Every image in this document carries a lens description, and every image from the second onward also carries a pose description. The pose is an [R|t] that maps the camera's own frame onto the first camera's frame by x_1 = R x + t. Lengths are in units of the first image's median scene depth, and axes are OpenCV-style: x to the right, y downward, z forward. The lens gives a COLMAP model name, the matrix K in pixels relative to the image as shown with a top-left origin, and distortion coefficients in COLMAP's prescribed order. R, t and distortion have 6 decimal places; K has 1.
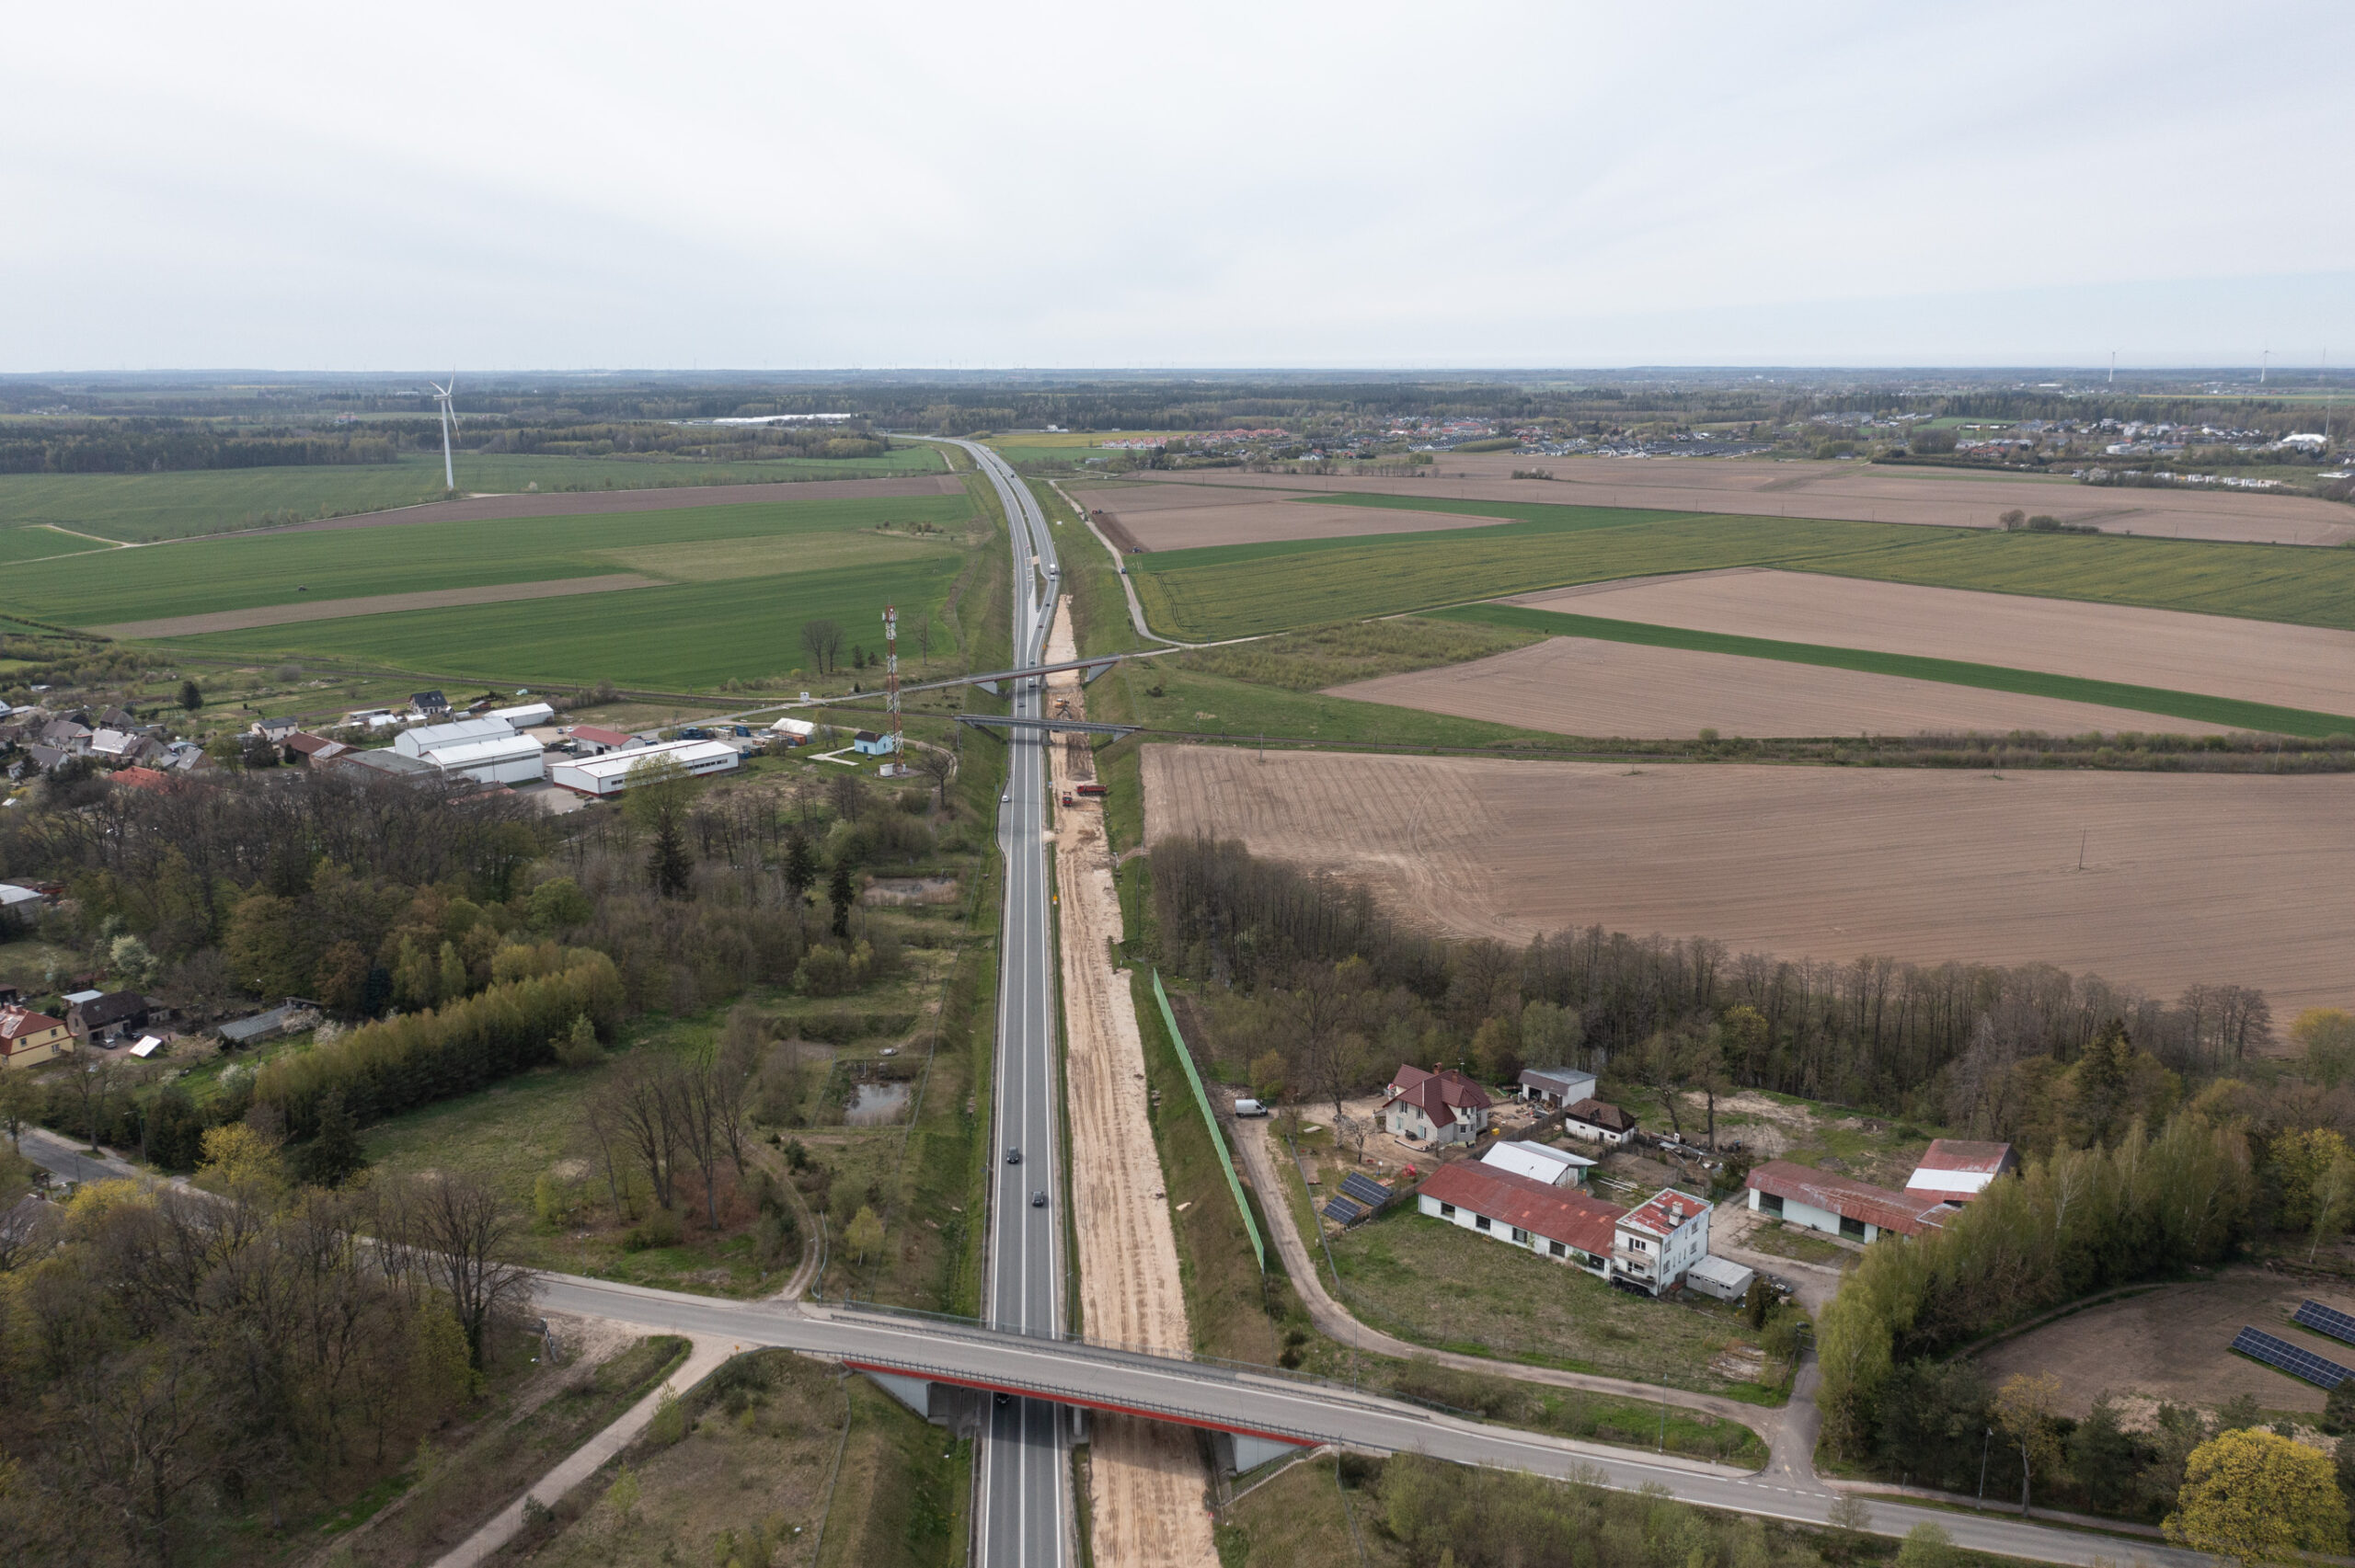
lens RADIAL K [[1840.5, 0, 1177.5], [0, 1840.5, 784.0], [0, 0, 1]] dist [-0.030018, 0.004175]
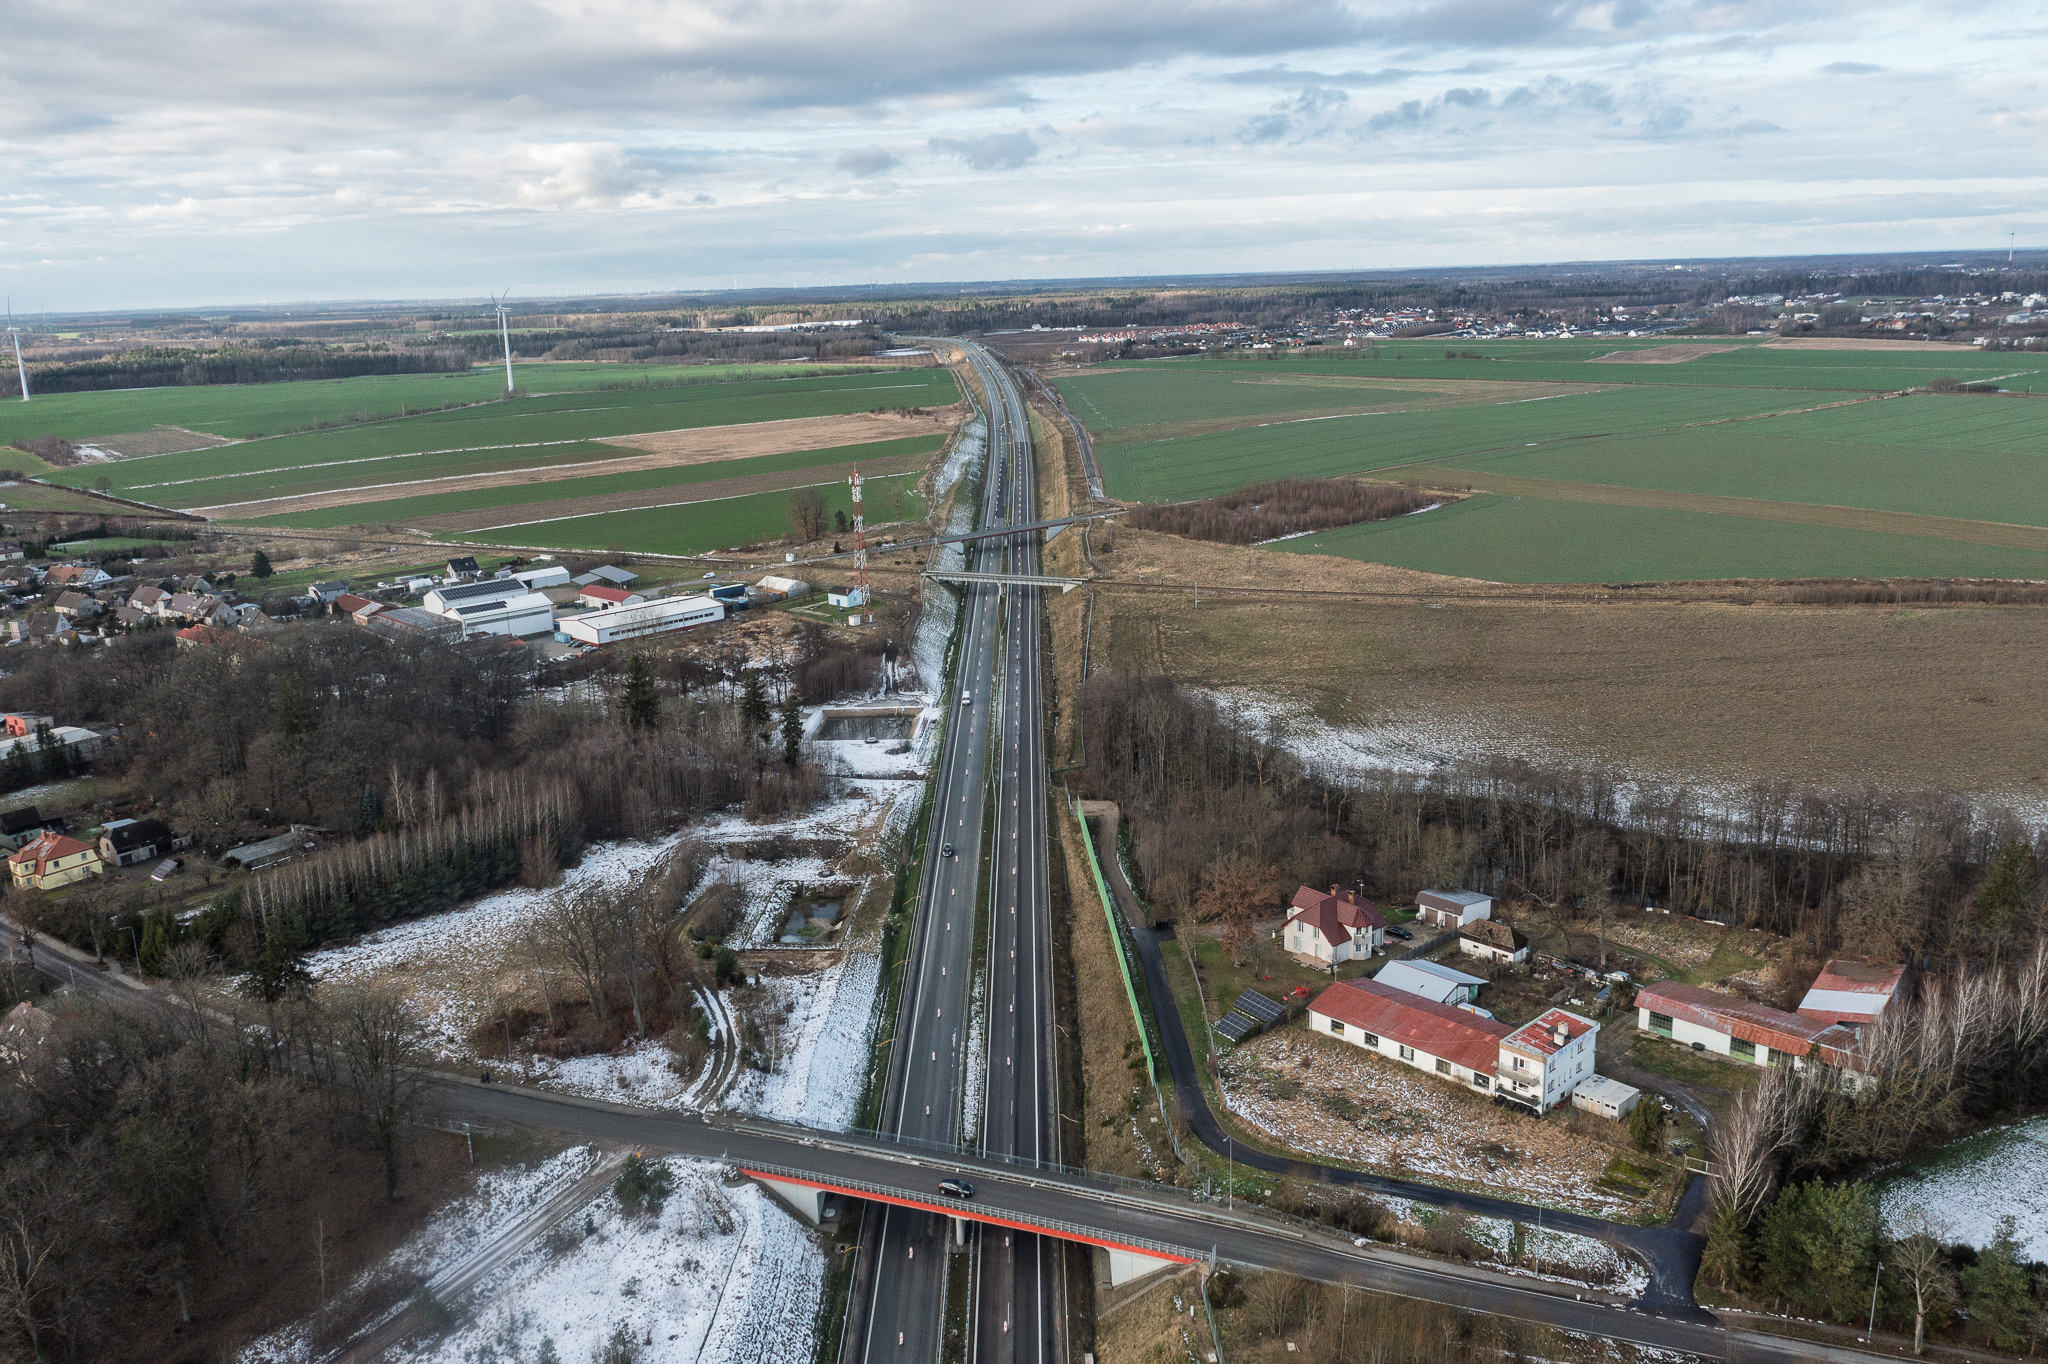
lens RADIAL K [[1597.2, 0, 1024.0], [0, 1597.2, 682.0], [0, 0, 1]] dist [-0.016833, -0.005177]
pose [[0.996444, -0.009017, -0.083772, 0.032207], [0.011129, 0.999631, 0.024777, 0.009709], [0.083518, -0.025621, 0.996177, 0.065446]]
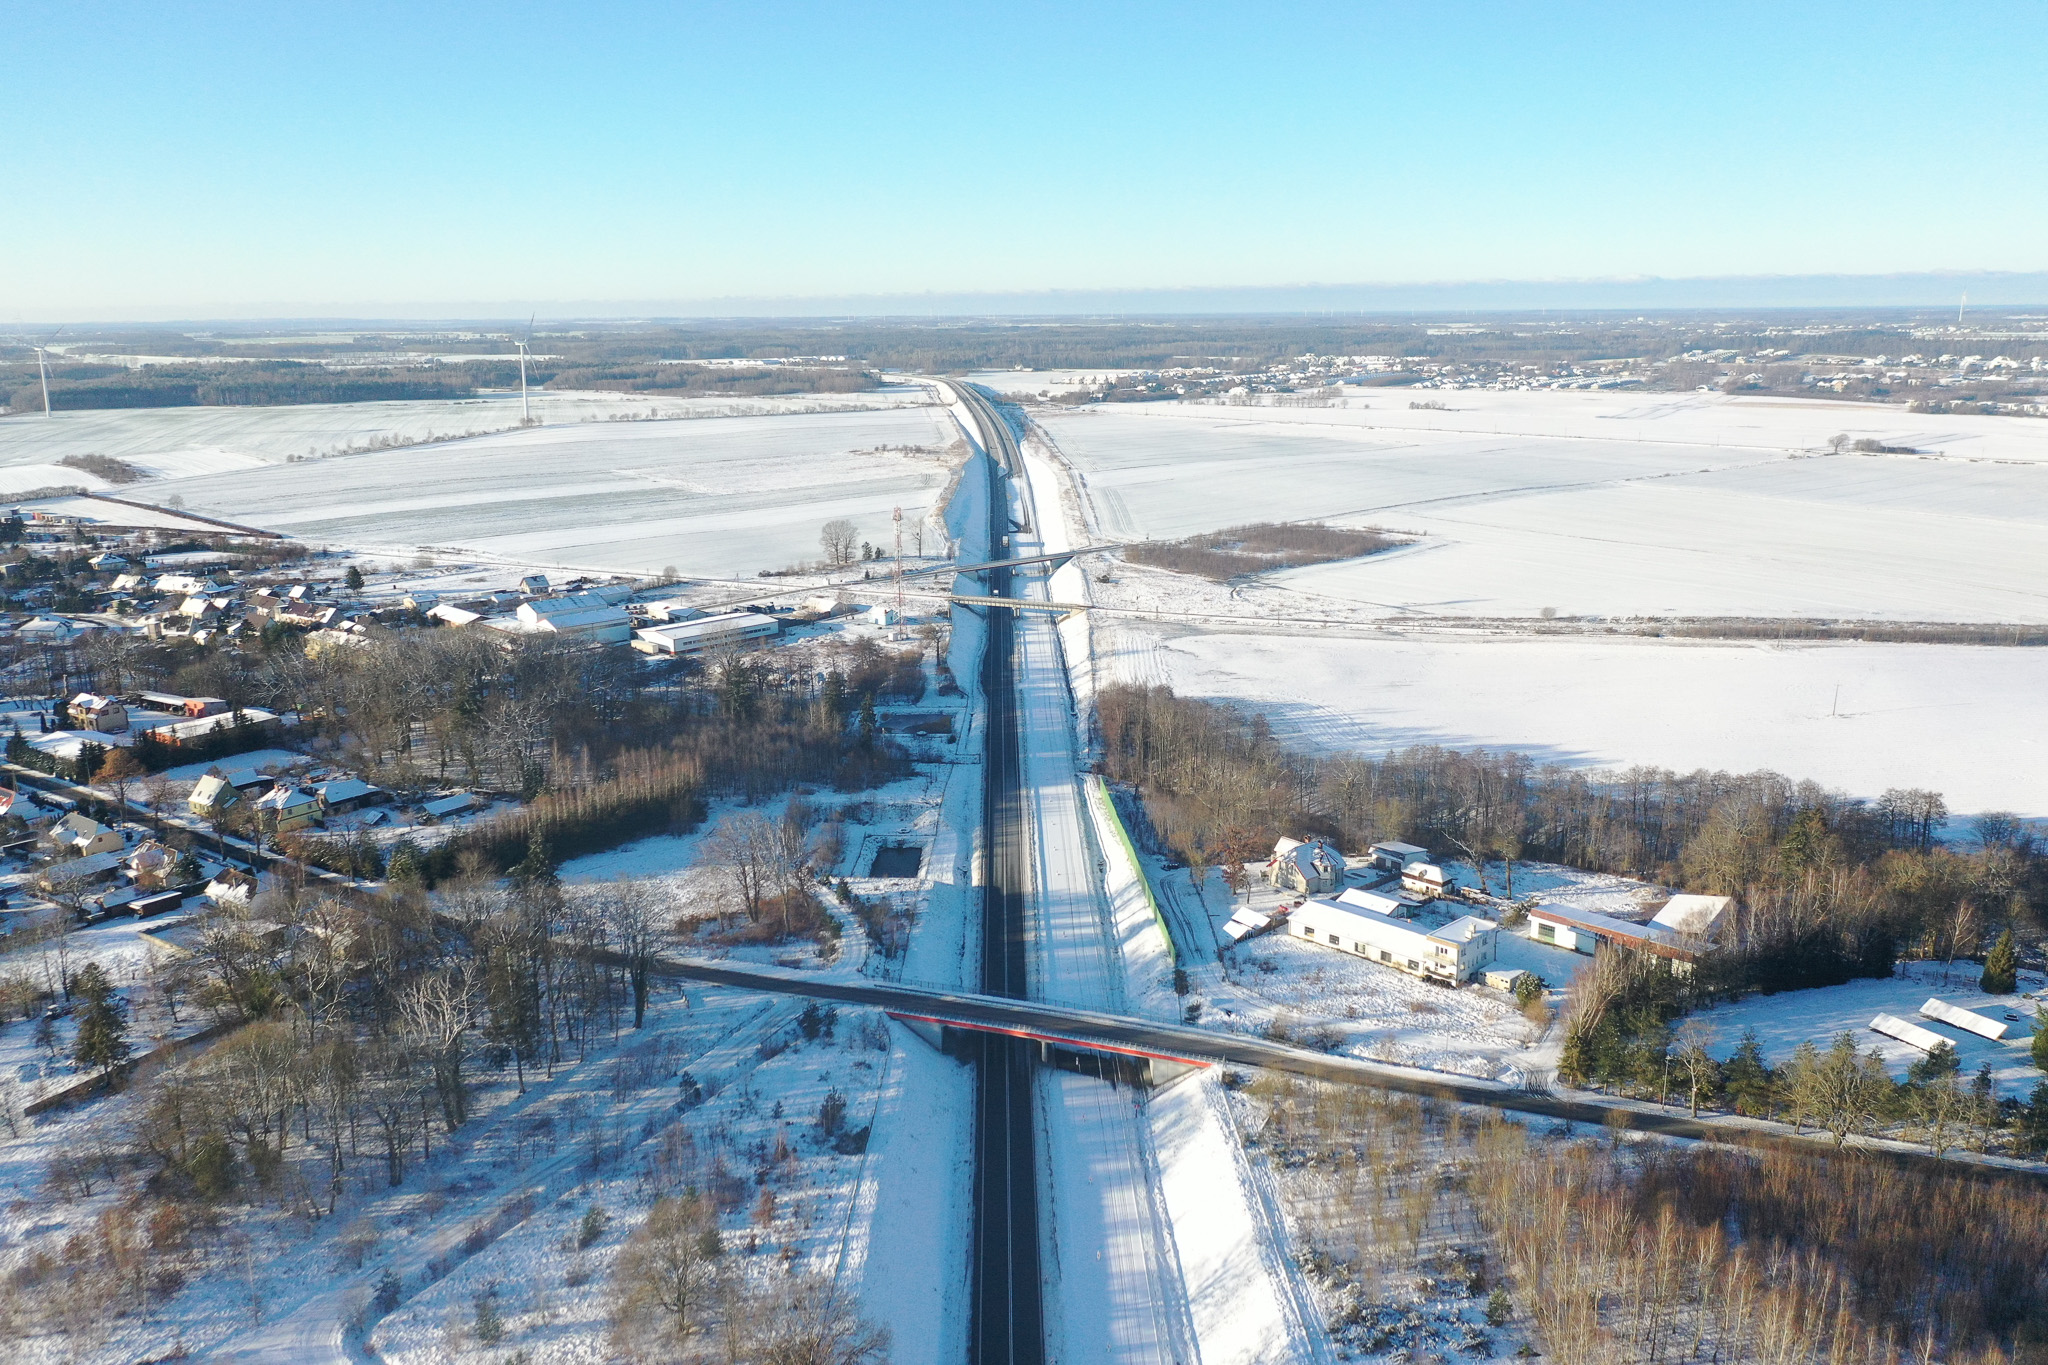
lens RADIAL K [[1597.2, 0, 1024.0], [0, 1597.2, 682.5], [0, 0, 1]] dist [-0.016833, -0.005177]
pose [[0.998014, 0.008018, -0.062486, 0.003531], [-0.007738, 0.999959, 0.004717, 0.025858], [0.062522, -0.004224, 0.998035, -0.147000]]
